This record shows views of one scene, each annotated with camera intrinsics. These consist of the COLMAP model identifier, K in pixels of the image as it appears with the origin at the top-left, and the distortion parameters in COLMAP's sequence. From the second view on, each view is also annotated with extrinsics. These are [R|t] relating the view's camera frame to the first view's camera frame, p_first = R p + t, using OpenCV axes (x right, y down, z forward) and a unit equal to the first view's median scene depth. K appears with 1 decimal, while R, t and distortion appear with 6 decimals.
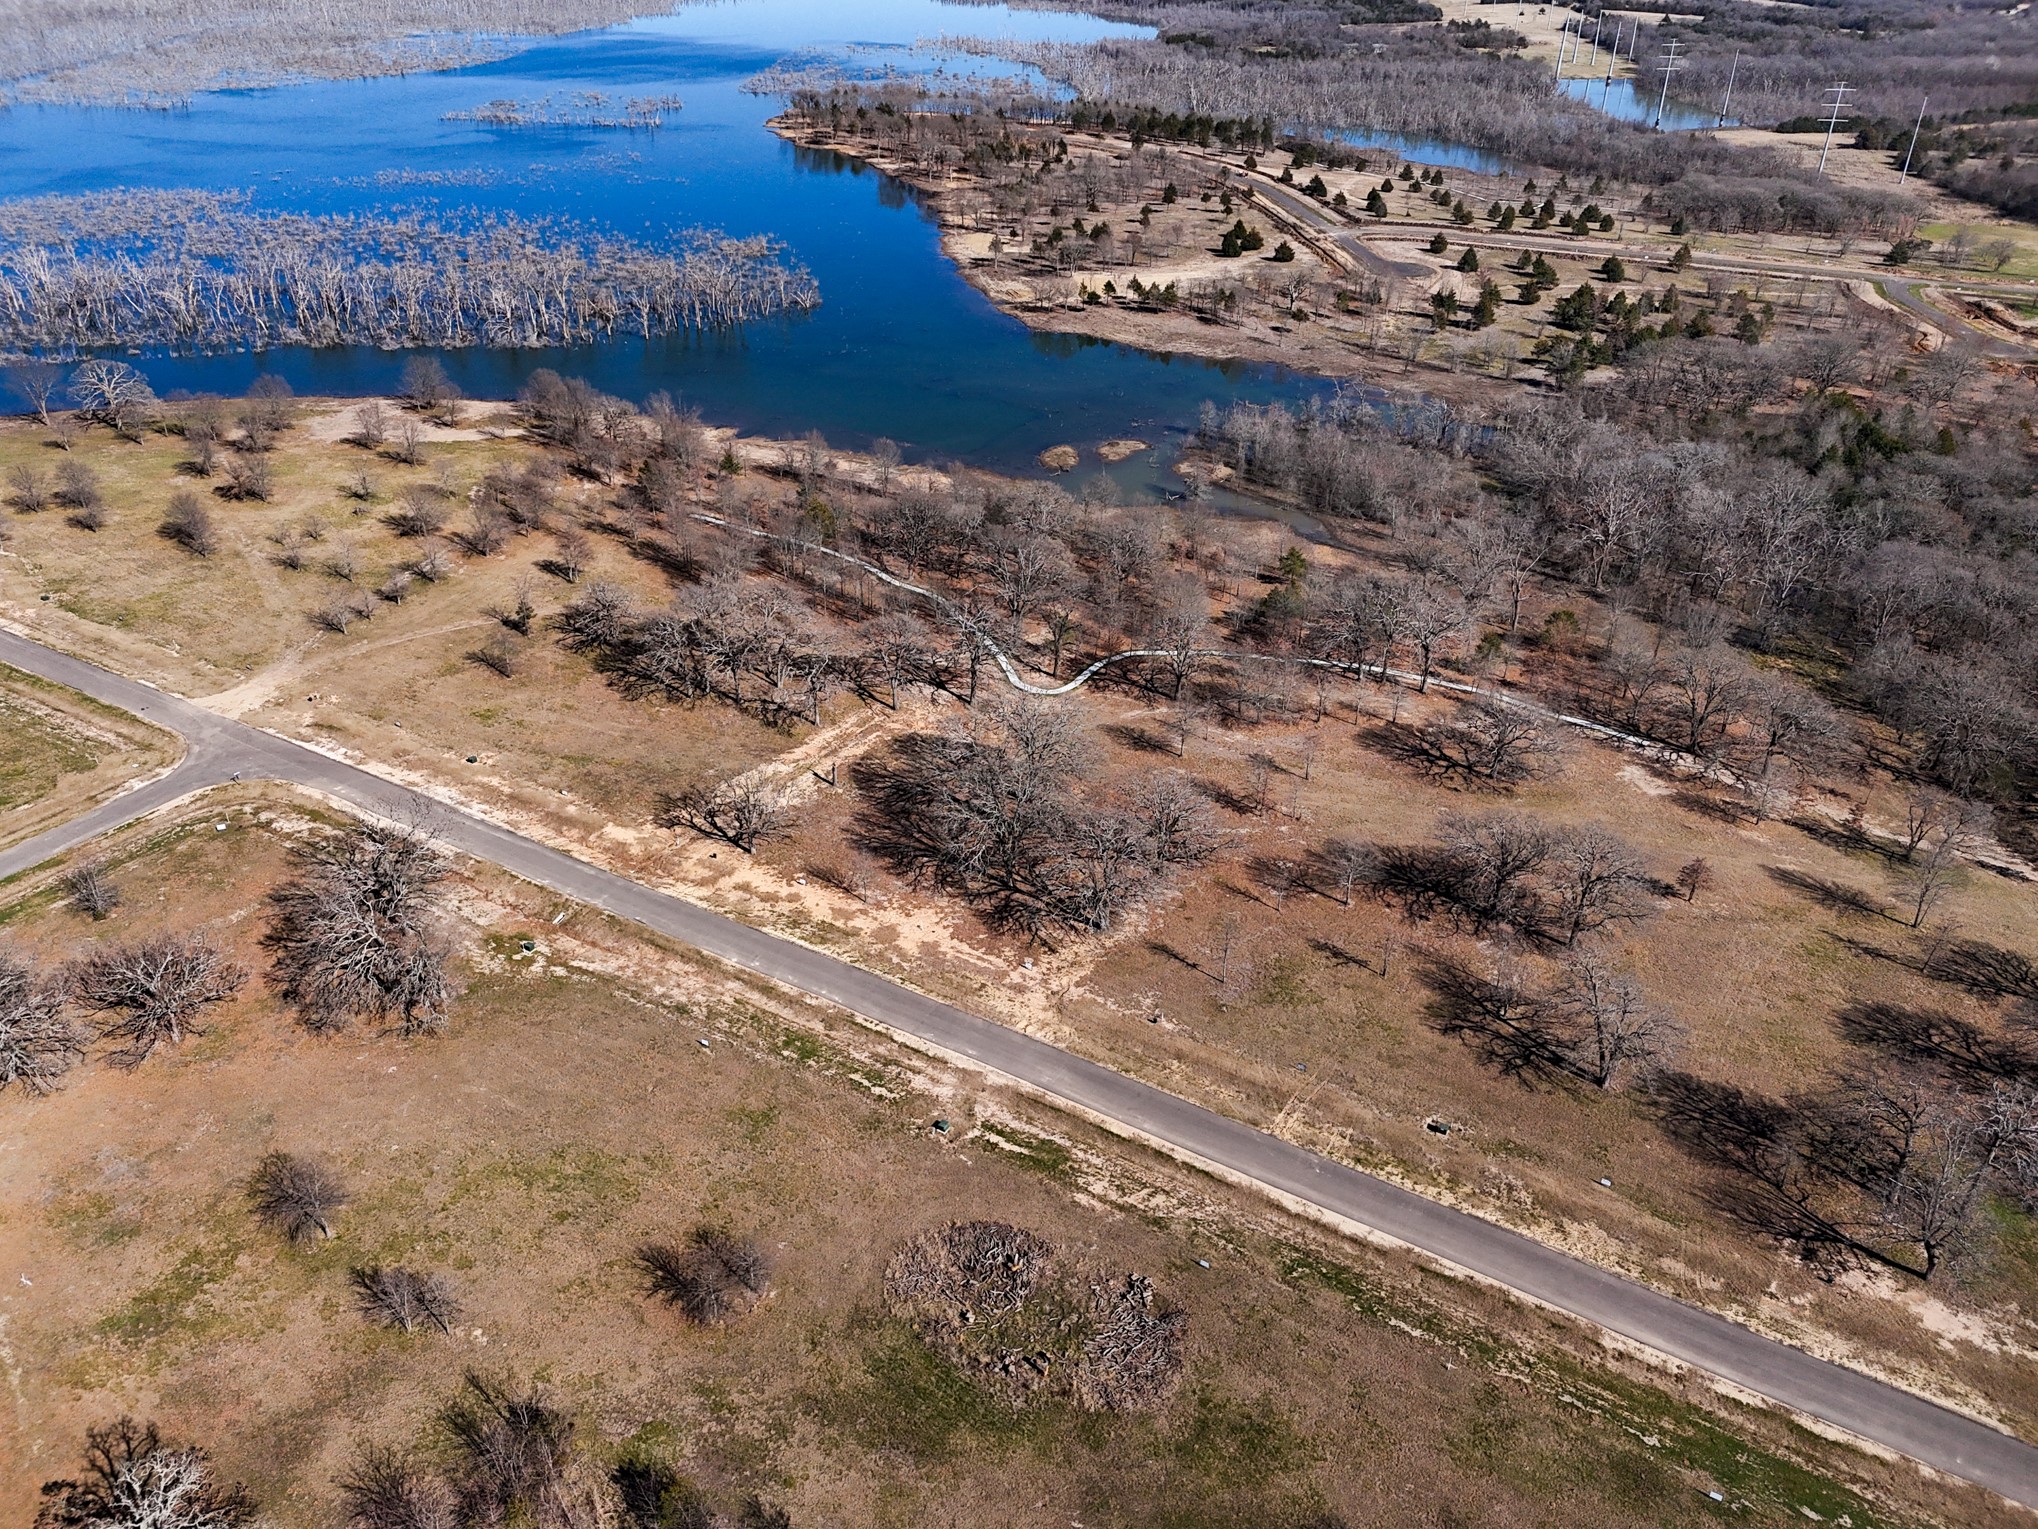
lens RADIAL K [[1496.2, 0, 1023.1], [0, 1496.2, 761.4], [0, 0, 1]] dist [0.061250, -0.055516]
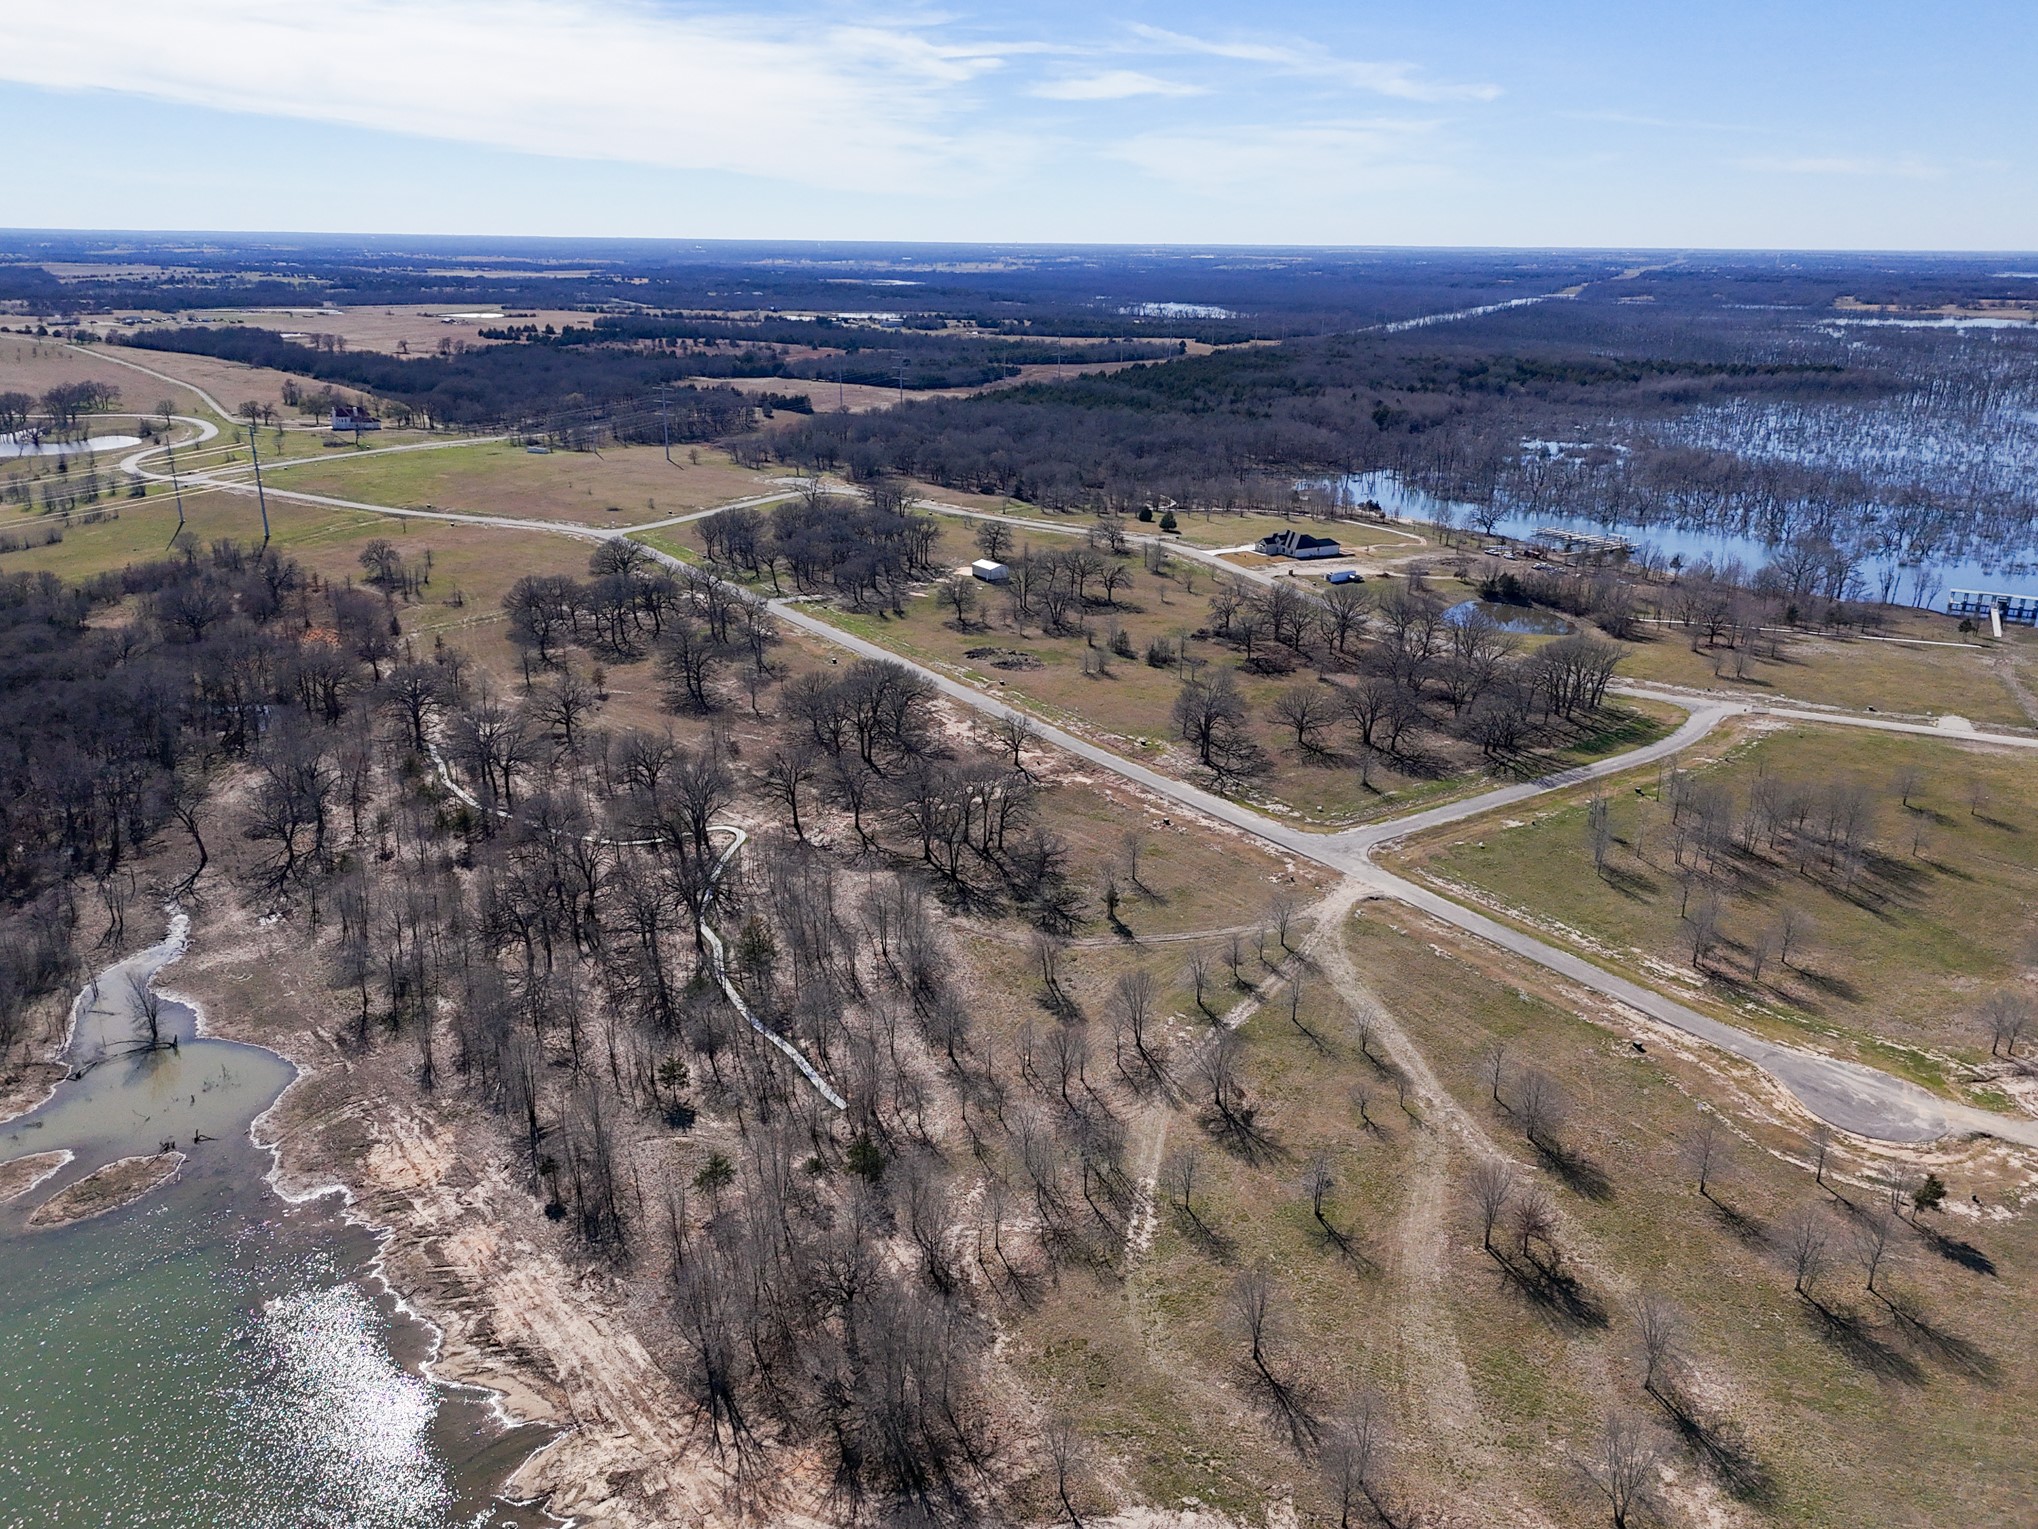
lens RADIAL K [[1496.2, 0, 1023.1], [0, 1496.2, 761.4], [0, 0, 1]] dist [0.061250, -0.055516]
pose [[-0.913442, -0.157277, 0.375350, -0.815220], [0.179822, 0.671408, 0.718940, -1.146582], [-0.365086, 0.724207, -0.585010, 1.964607]]
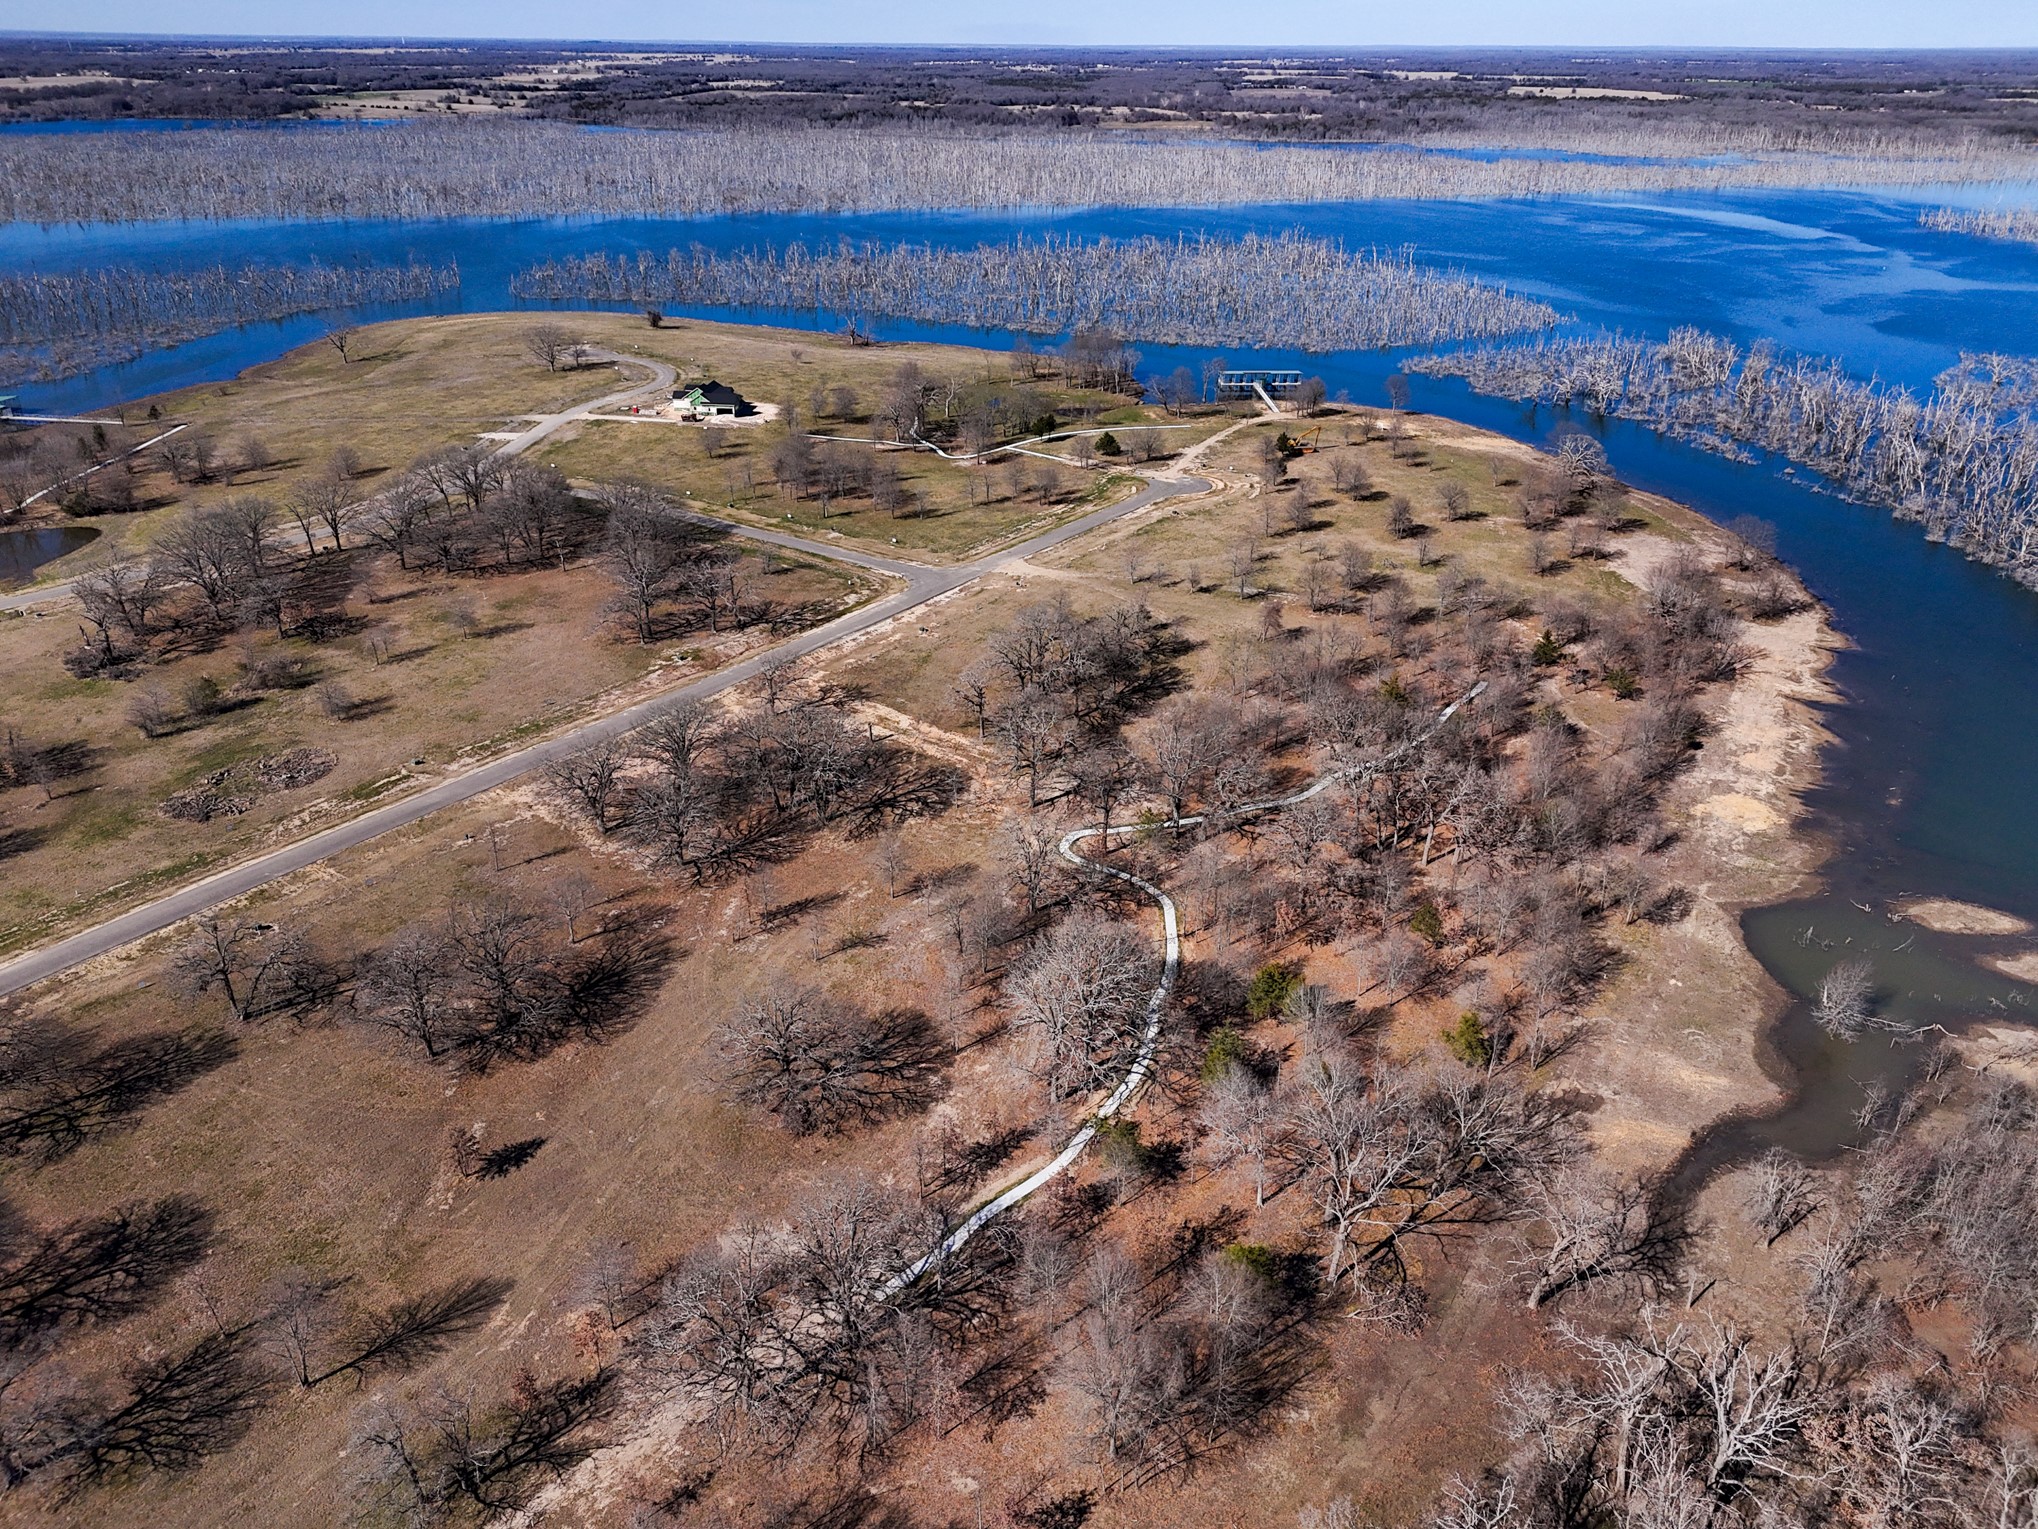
lens RADIAL K [[1496.2, 0, 1023.1], [0, 1496.2, 761.4], [0, 0, 1]] dist [0.061250, -0.055516]
pose [[-0.061824, 0.417124, -0.906744, 1.044450], [-0.501851, 0.772296, 0.389492, -0.544091], [0.862741, 0.479131, 0.161587, 0.984442]]
